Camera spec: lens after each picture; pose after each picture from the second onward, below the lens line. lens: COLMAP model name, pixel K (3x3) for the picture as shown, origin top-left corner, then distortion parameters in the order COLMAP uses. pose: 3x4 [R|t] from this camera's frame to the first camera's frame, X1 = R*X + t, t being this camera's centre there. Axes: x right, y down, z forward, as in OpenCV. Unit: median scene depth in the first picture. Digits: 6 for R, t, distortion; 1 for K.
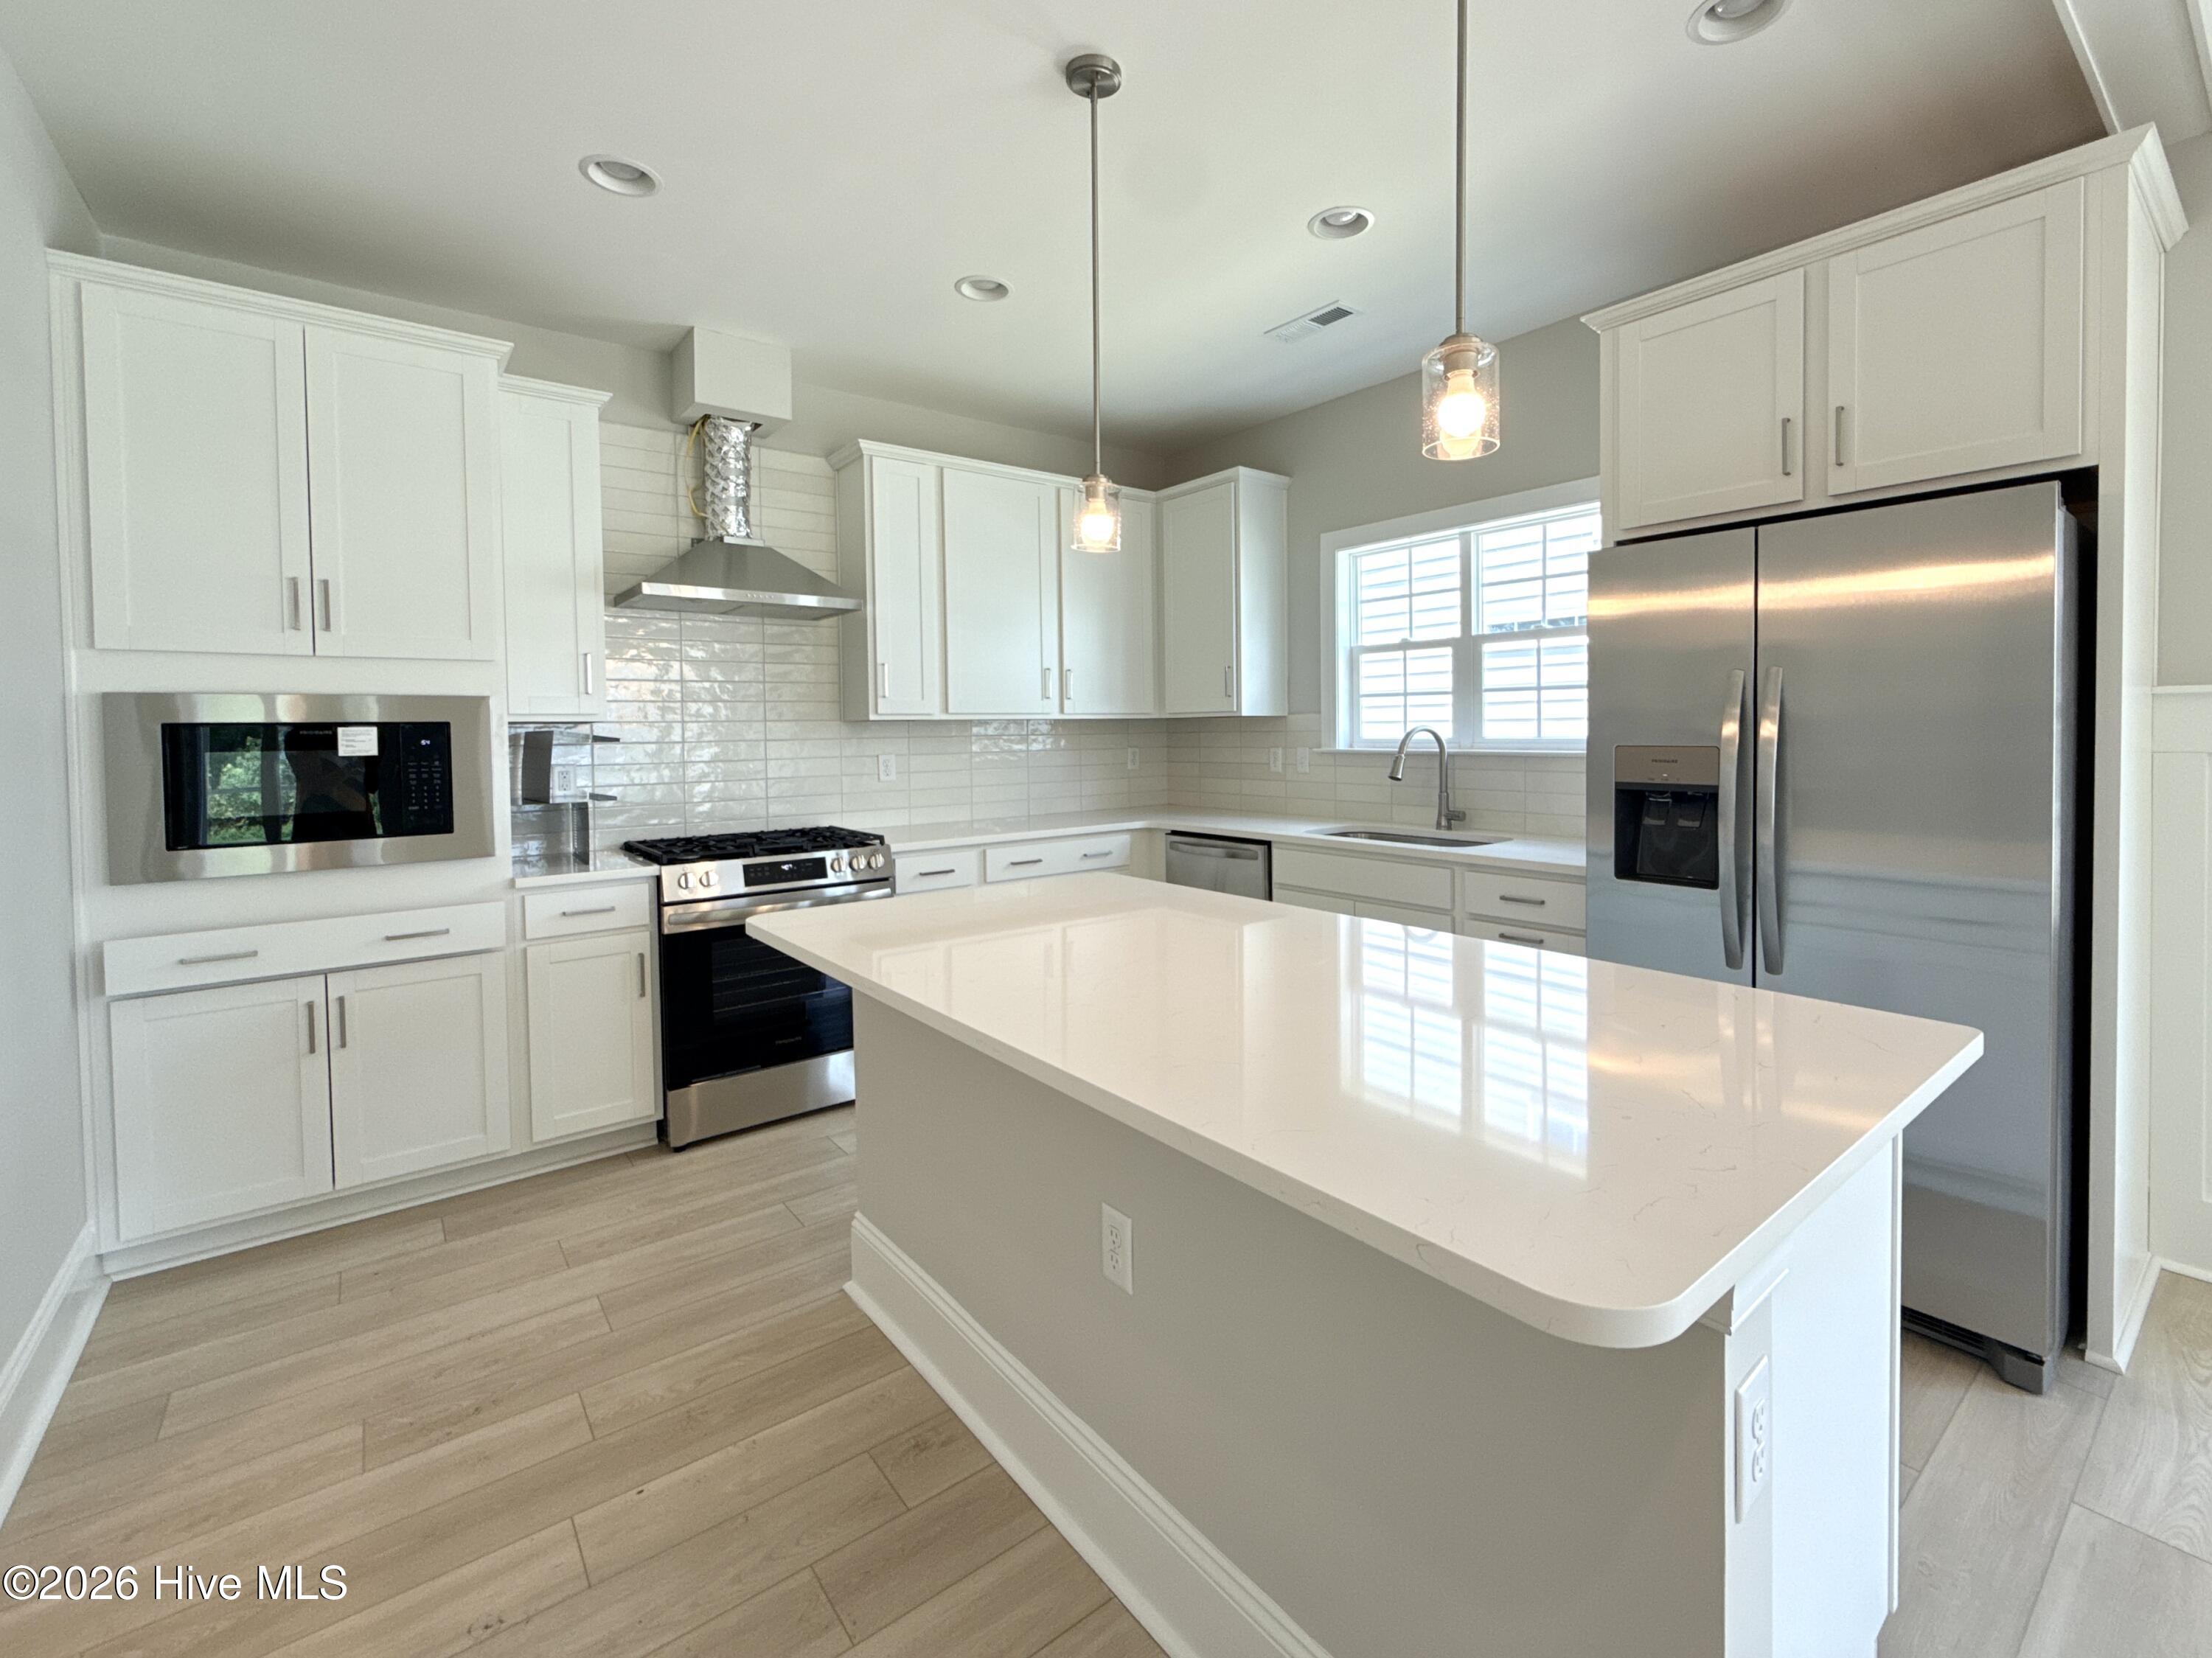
lens RADIAL K [[969.9, 0, 1150.0], [0, 969.9, 769.8], [0, 0, 1]] dist [0.002717, 0.000016]
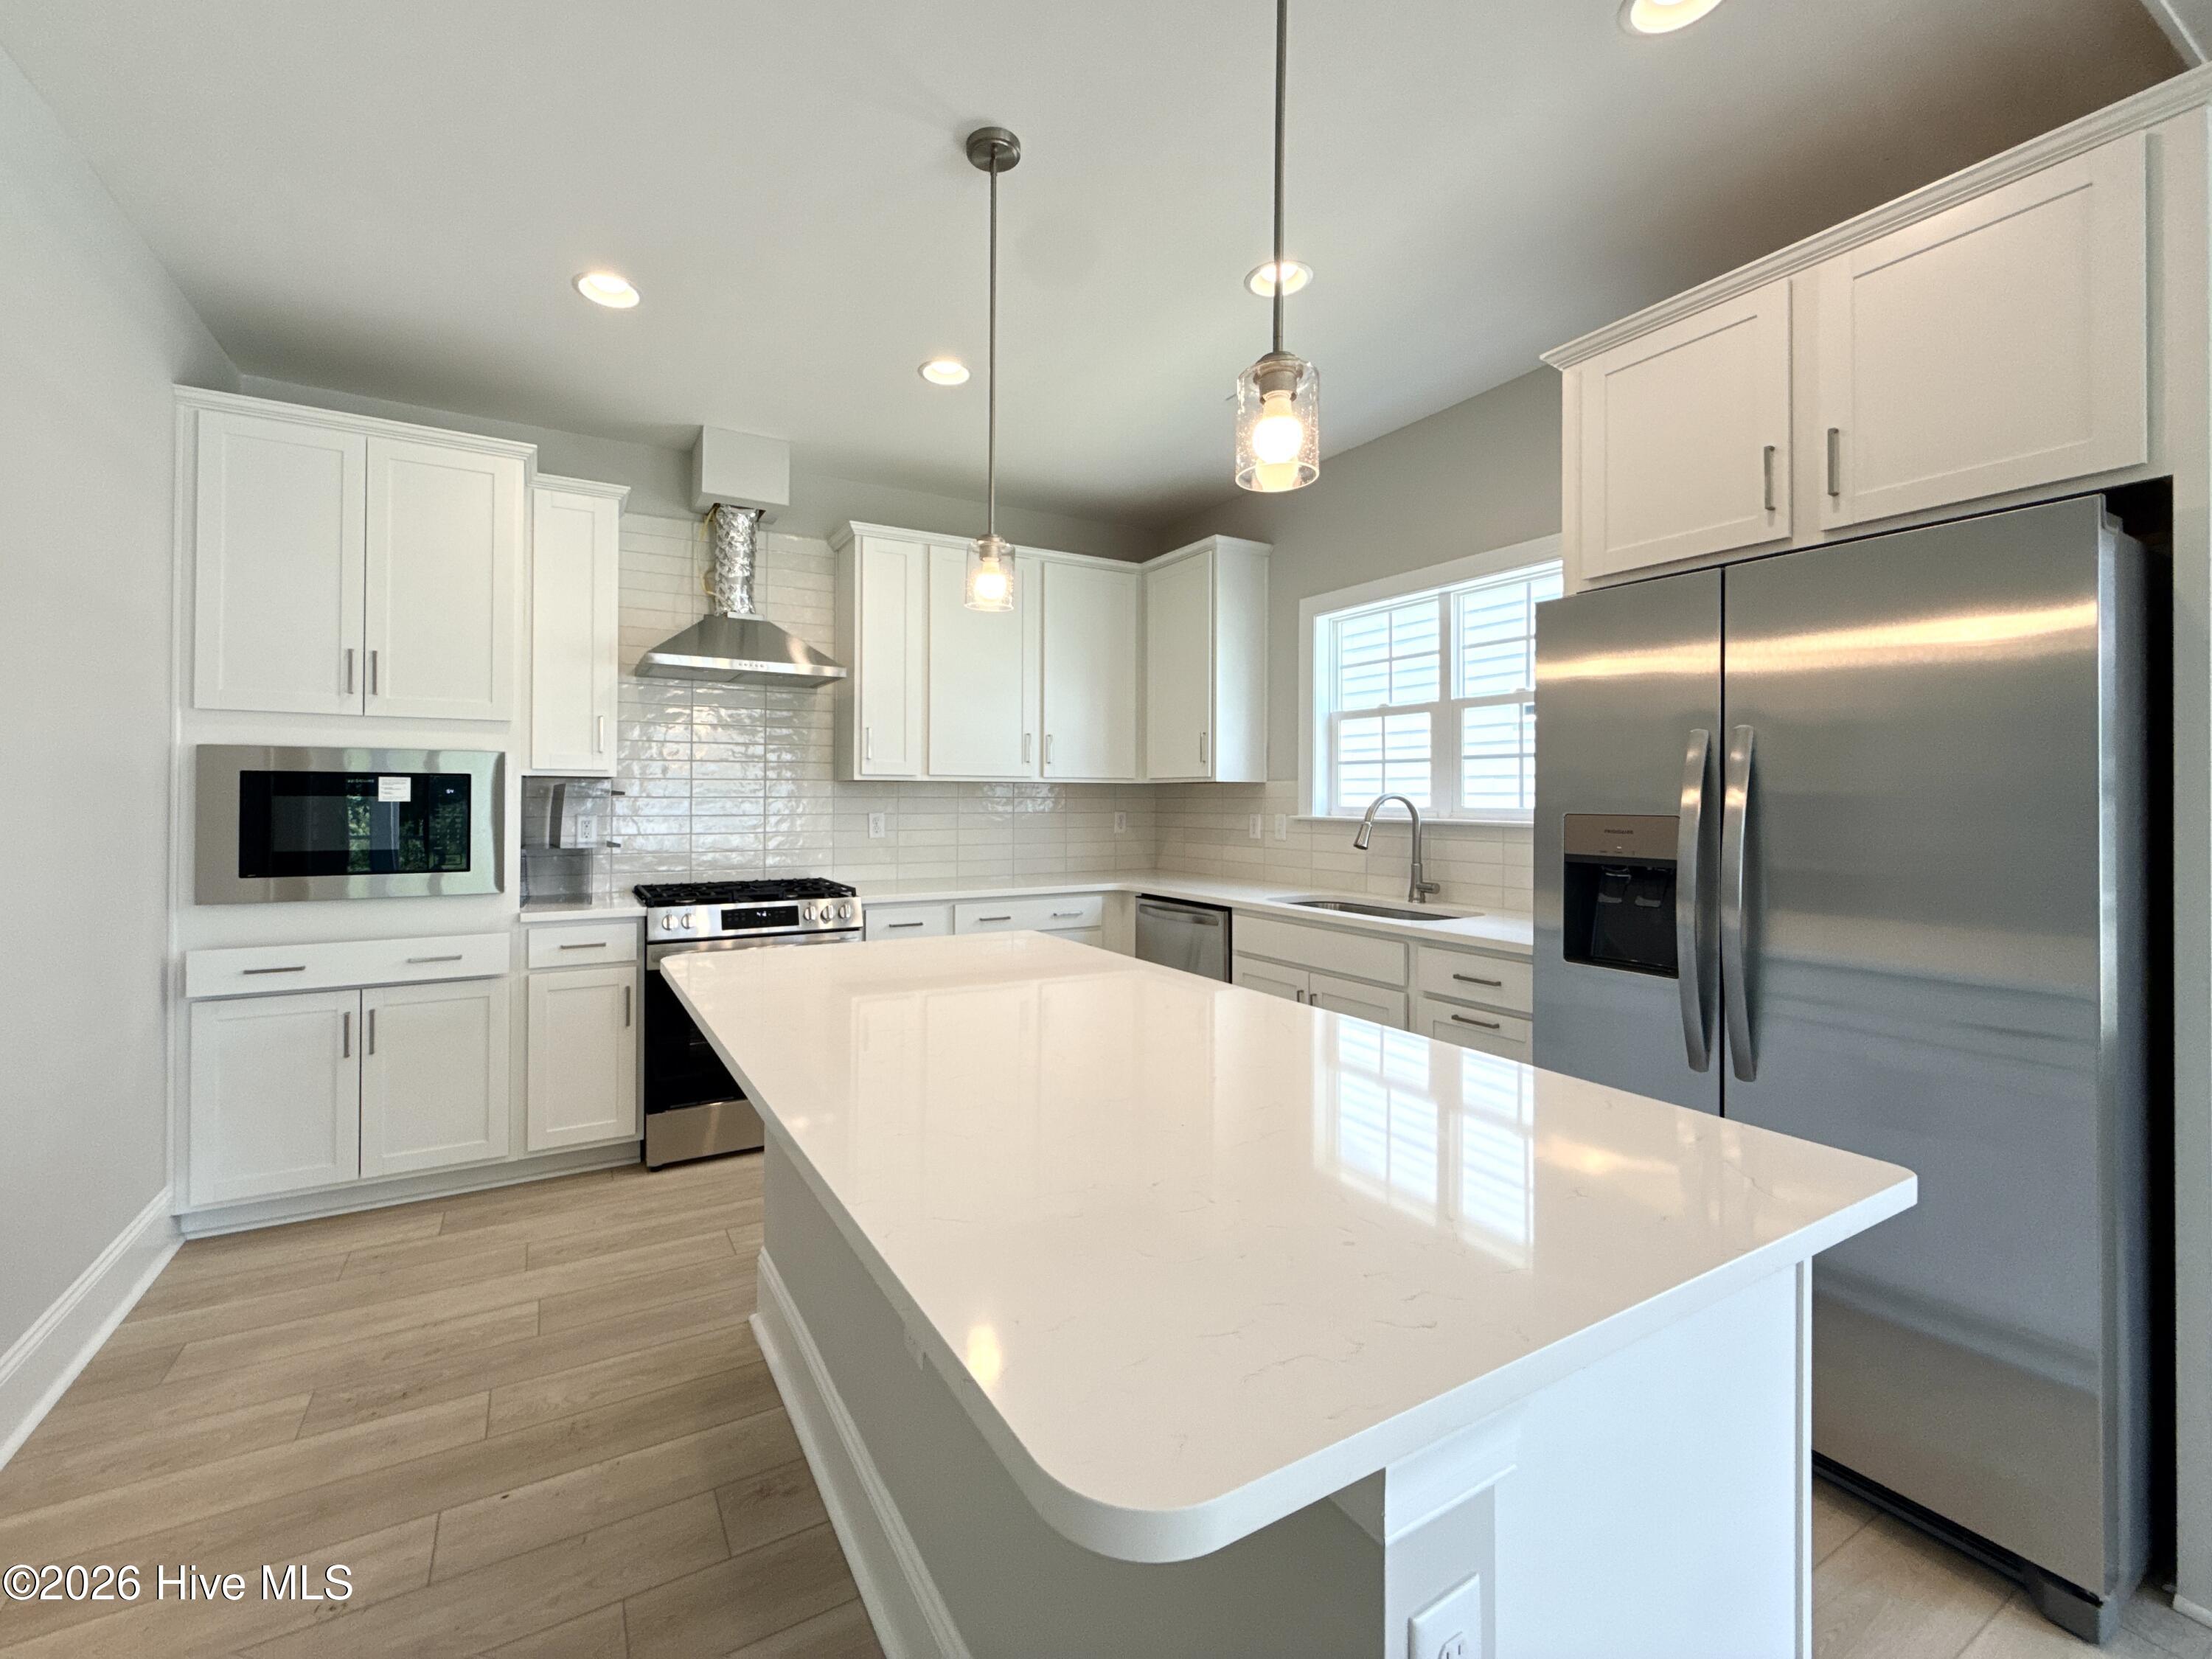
lens RADIAL K [[894.8, 0, 1101.5], [0, 894.8, 811.4], [0, 0, 1]] dist [-0.000487, 0.001300]
pose [[0.983414, 0.018507, -0.180426, 0.209225], [-0.024479, 0.999222, -0.030928, 0.009490], [0.179713, 0.034832, 0.983102, 0.101193]]
